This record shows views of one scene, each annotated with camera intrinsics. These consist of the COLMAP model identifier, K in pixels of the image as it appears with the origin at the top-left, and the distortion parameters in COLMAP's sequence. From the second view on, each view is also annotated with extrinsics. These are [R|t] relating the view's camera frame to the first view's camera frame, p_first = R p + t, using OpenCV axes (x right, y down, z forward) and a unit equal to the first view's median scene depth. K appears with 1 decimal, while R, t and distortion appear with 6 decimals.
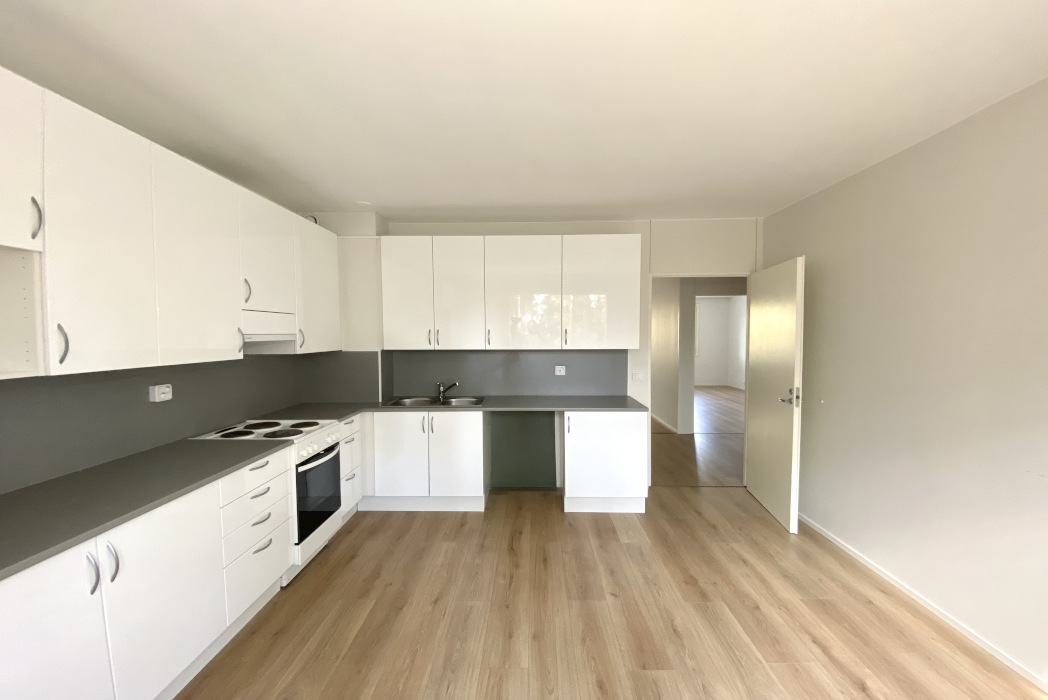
lens RADIAL K [[428.5, 0, 524.0], [0, 428.5, 350.0], [0, 0, 1]] dist [0.069130, -0.046148]
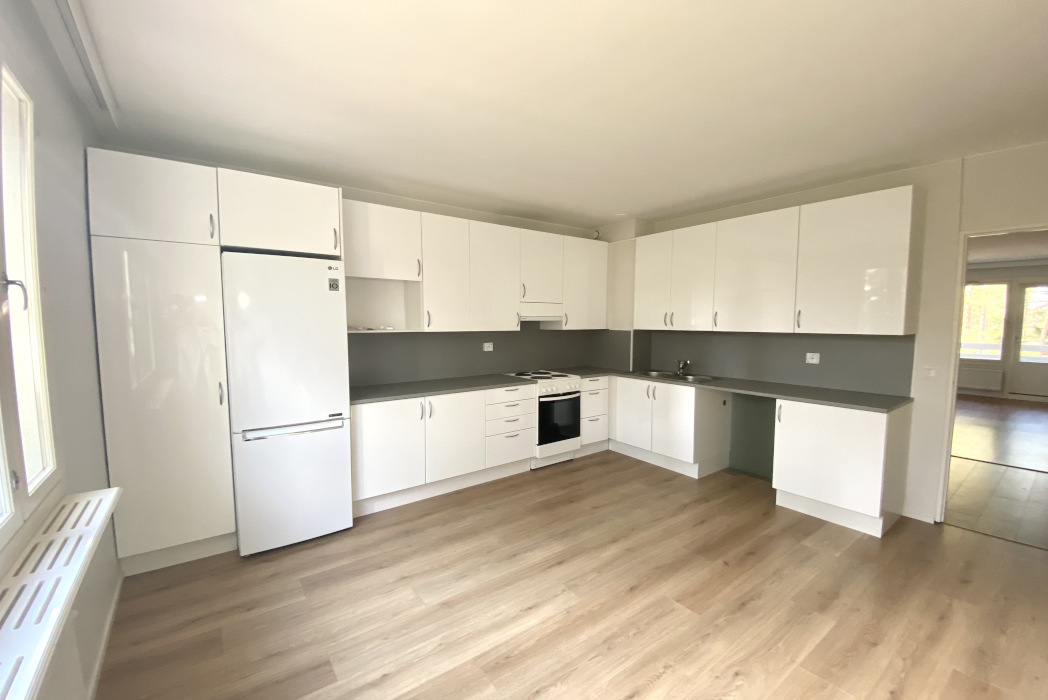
lens RADIAL K [[428.5, 0, 524.0], [0, 428.5, 350.0], [0, 0, 1]] dist [0.069130, -0.046148]
pose [[0.617673, 0.061900, -0.783995, 0.559725], [-0.035099, 0.998074, 0.051149, 0.007986], [0.785651, -0.004076, 0.618656, -0.026029]]
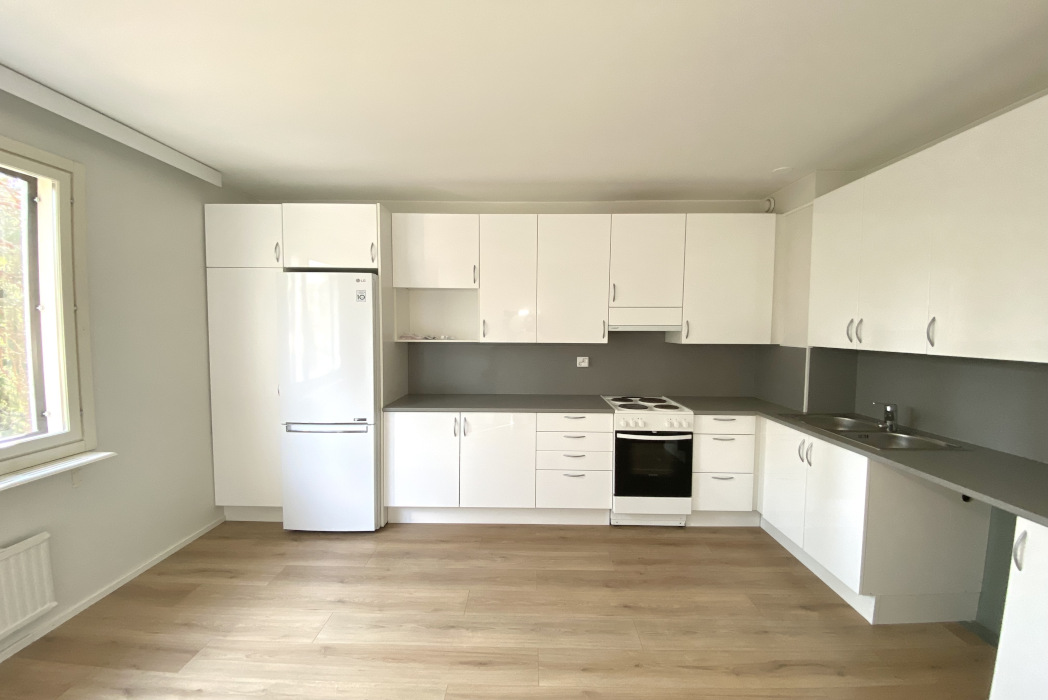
lens RADIAL K [[434.6, 0, 524.0], [0, 434.6, 350.0], [0, 0, 1]] dist [0.051066, -0.037081]
pose [[0.010146, 0.058448, -0.998239, 0.566453], [-0.044511, 0.997327, 0.057942, -0.020928], [0.998957, 0.043845, 0.012721, 0.581783]]
